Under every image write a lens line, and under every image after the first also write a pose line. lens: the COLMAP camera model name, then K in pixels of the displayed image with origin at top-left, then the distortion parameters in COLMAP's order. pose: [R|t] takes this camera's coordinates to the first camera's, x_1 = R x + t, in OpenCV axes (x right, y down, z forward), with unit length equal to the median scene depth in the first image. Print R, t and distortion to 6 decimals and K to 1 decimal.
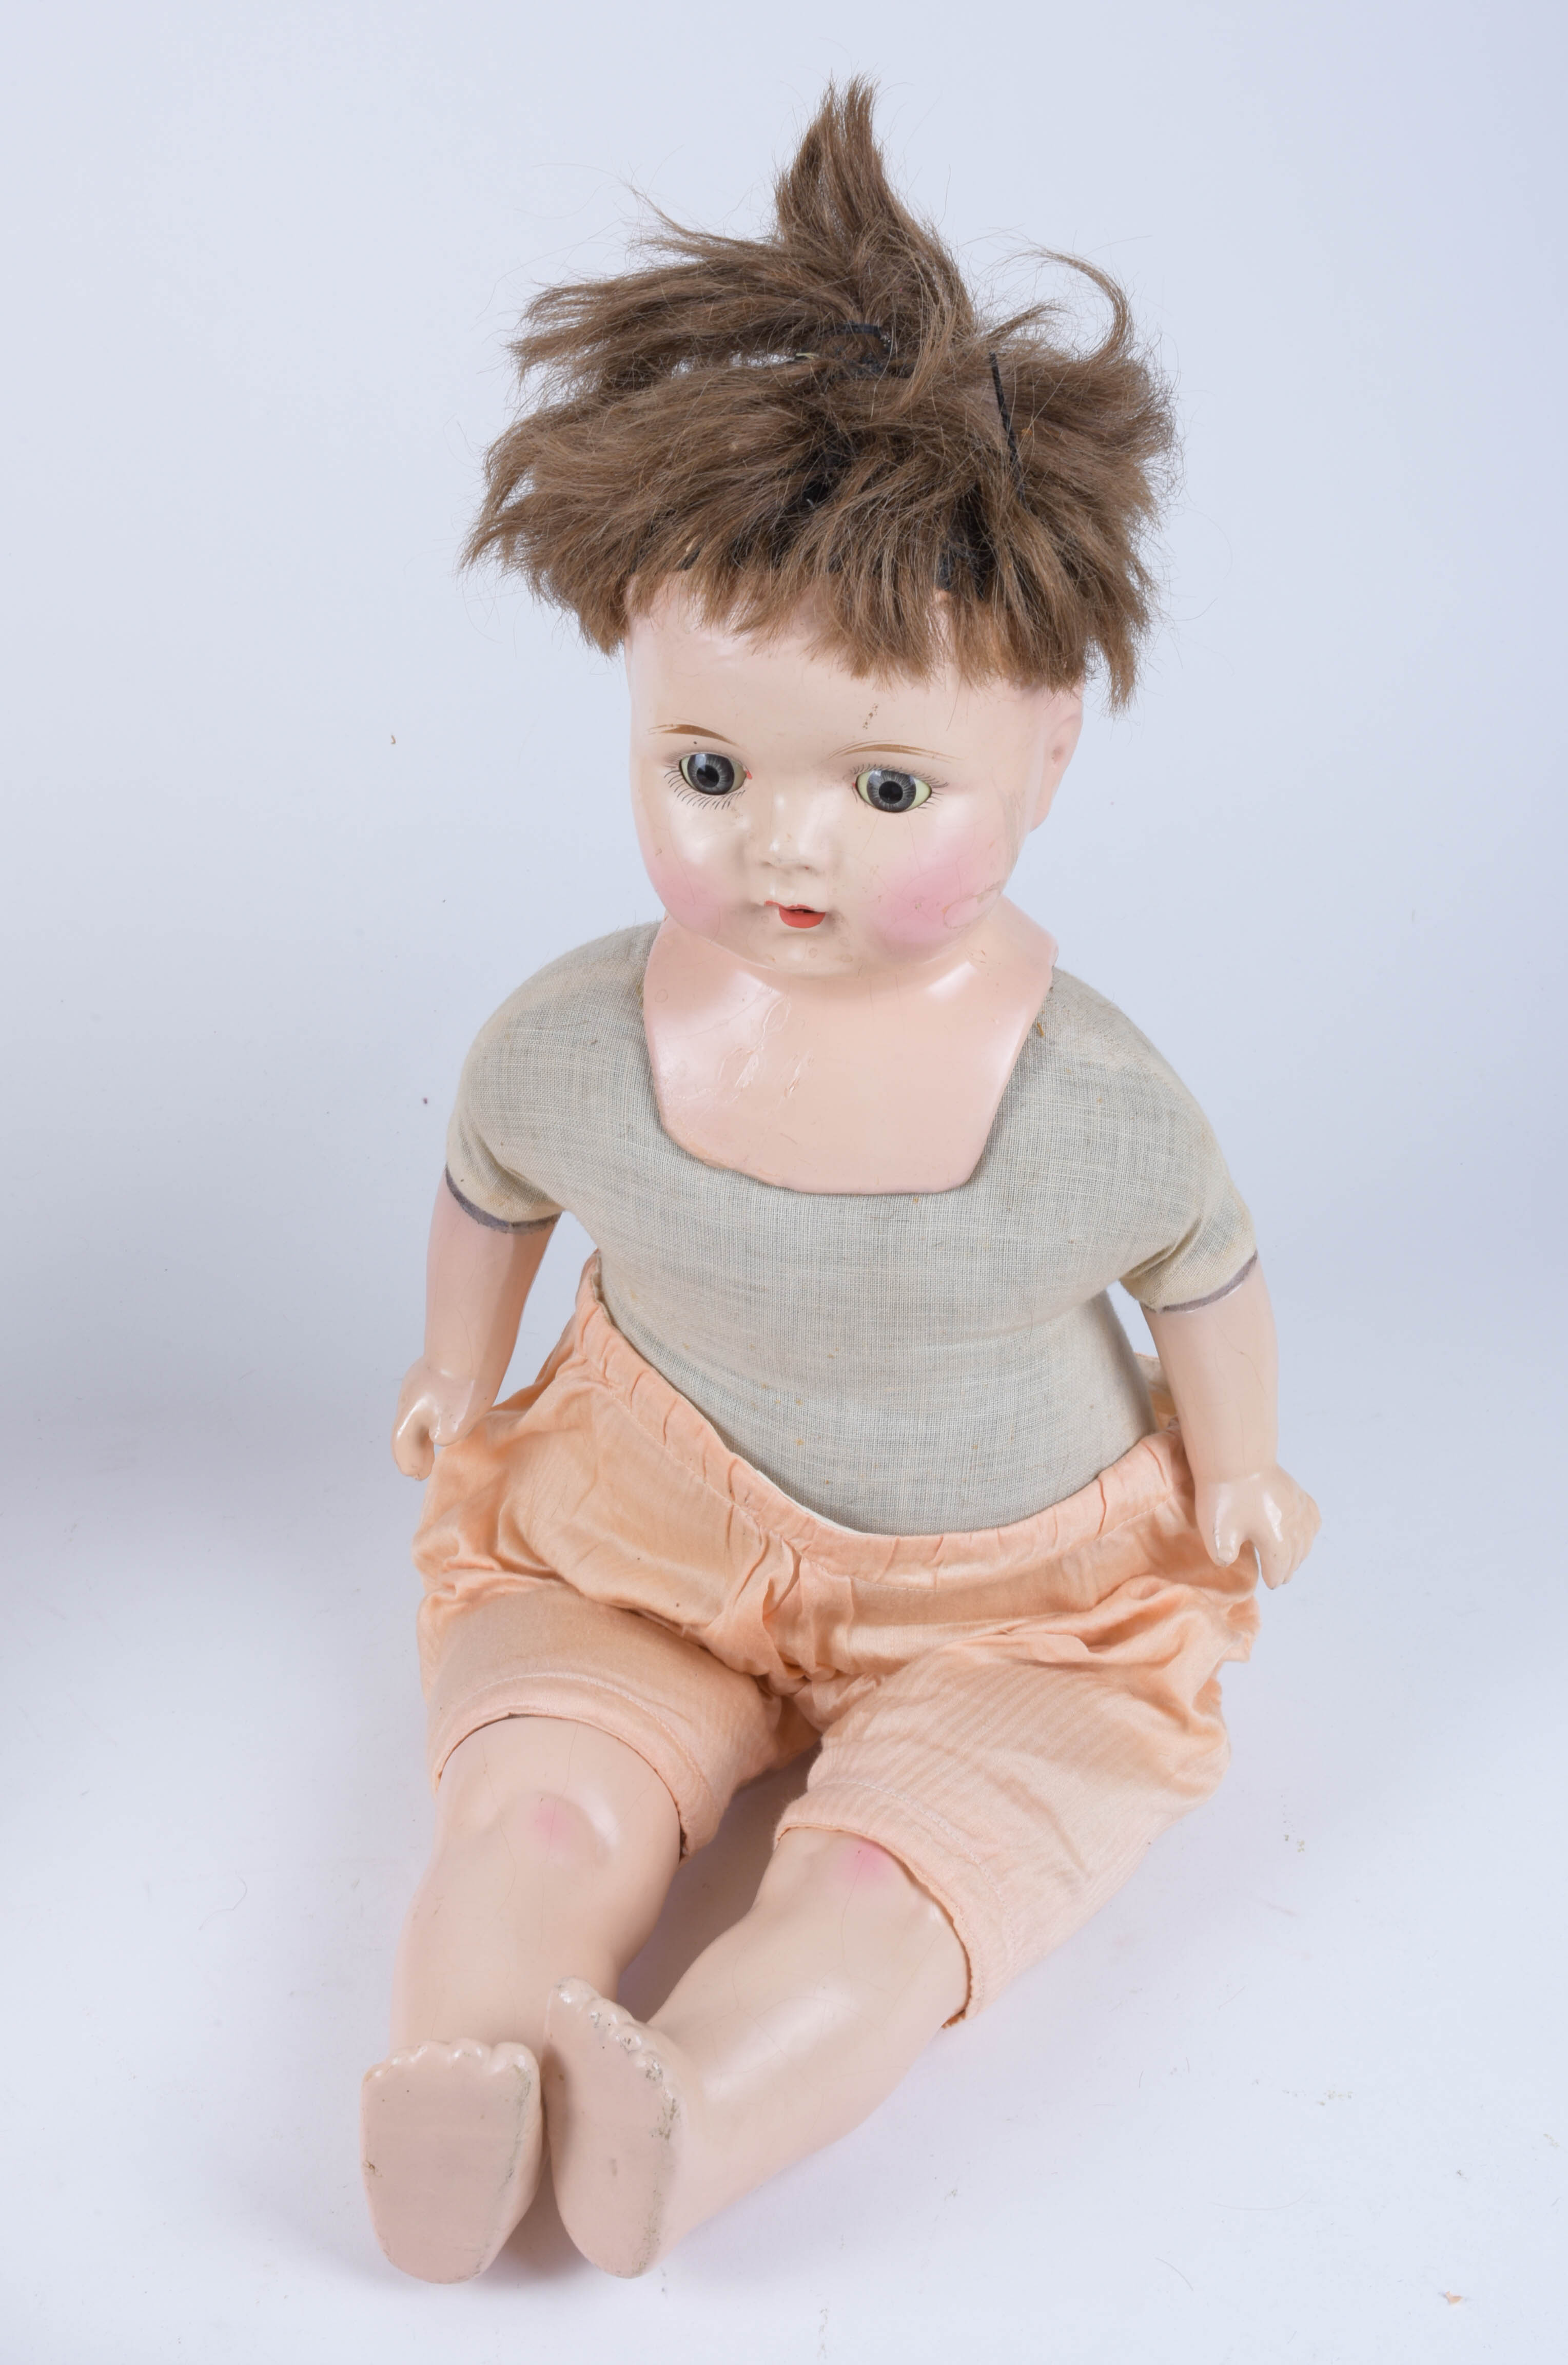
lens RADIAL K [[2969.7, 0, 794.7], [0, 2969.7, 1211.5], [0, 0, 1]] dist [-0.010336, 0.000000]
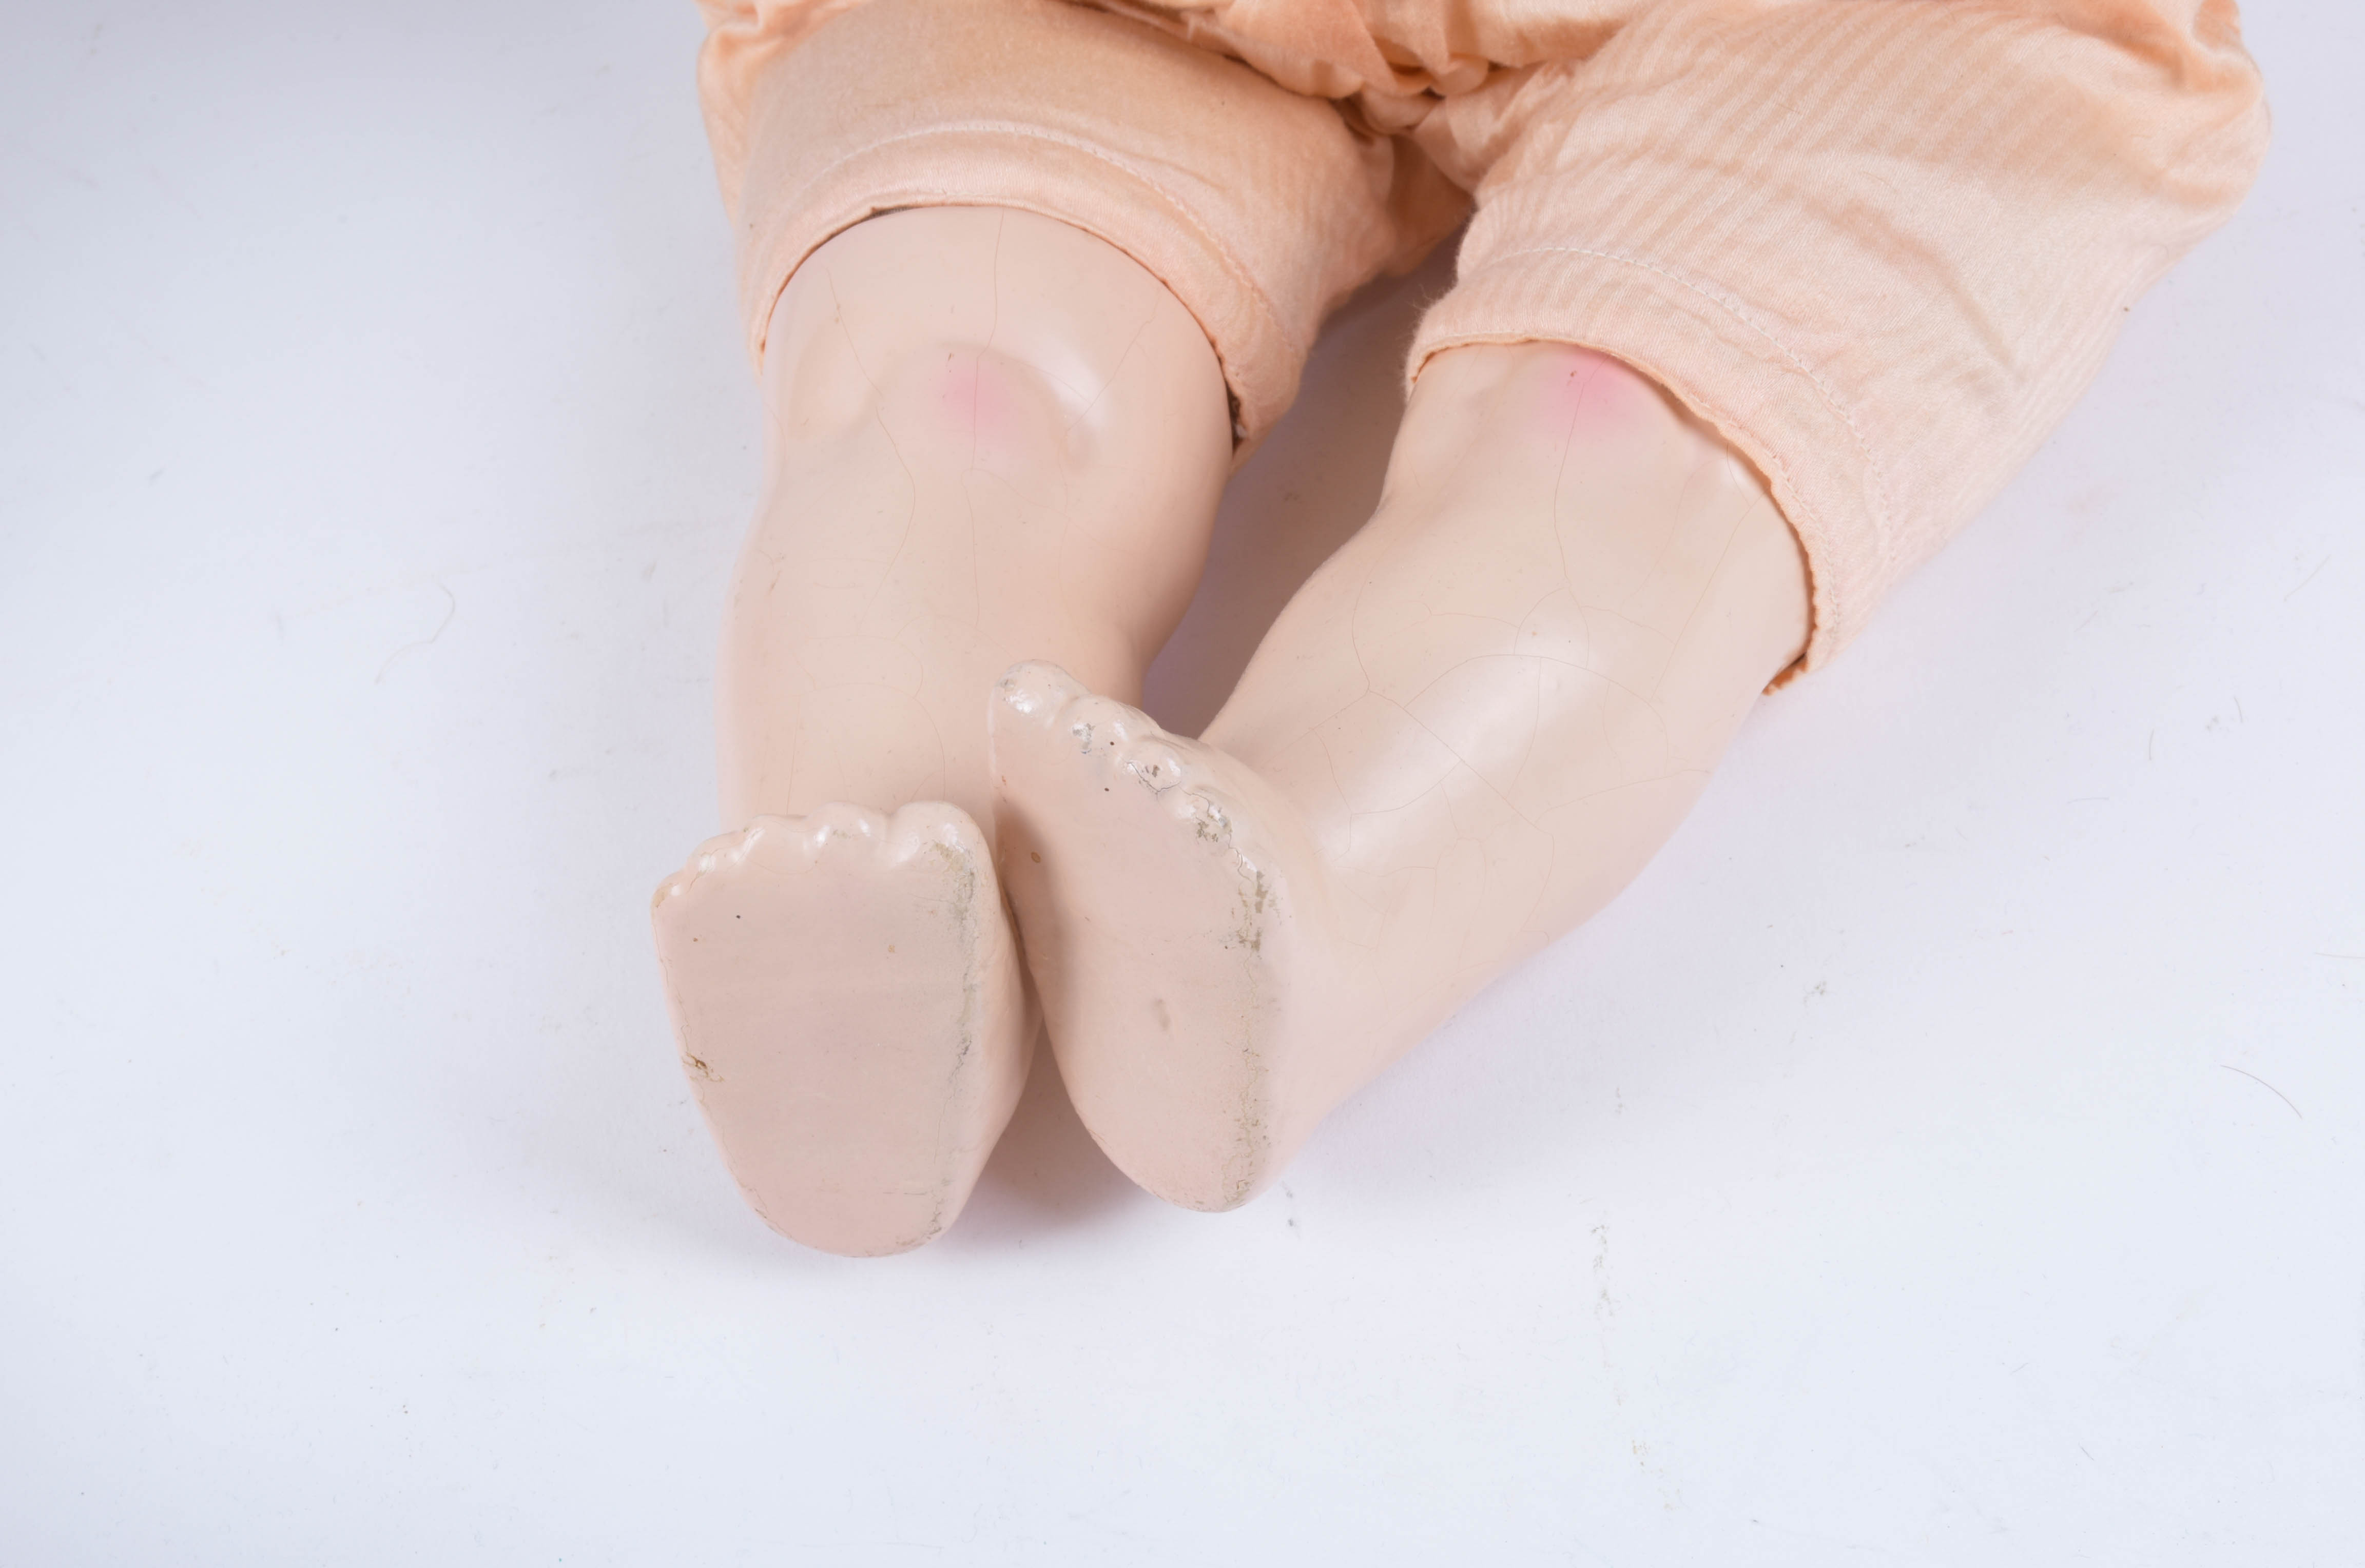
lens RADIAL K [[4148.6, 0, 1199.3], [0, 4148.6, 784.8], [0, 0, 1]] dist [-0.023198, 0.000000]
pose [[0.991314, -0.112680, -0.067818, -0.001543], [0.126365, 0.958975, 0.253769, 0.094727], [0.036441, -0.260135, 0.964884, 0.293199]]
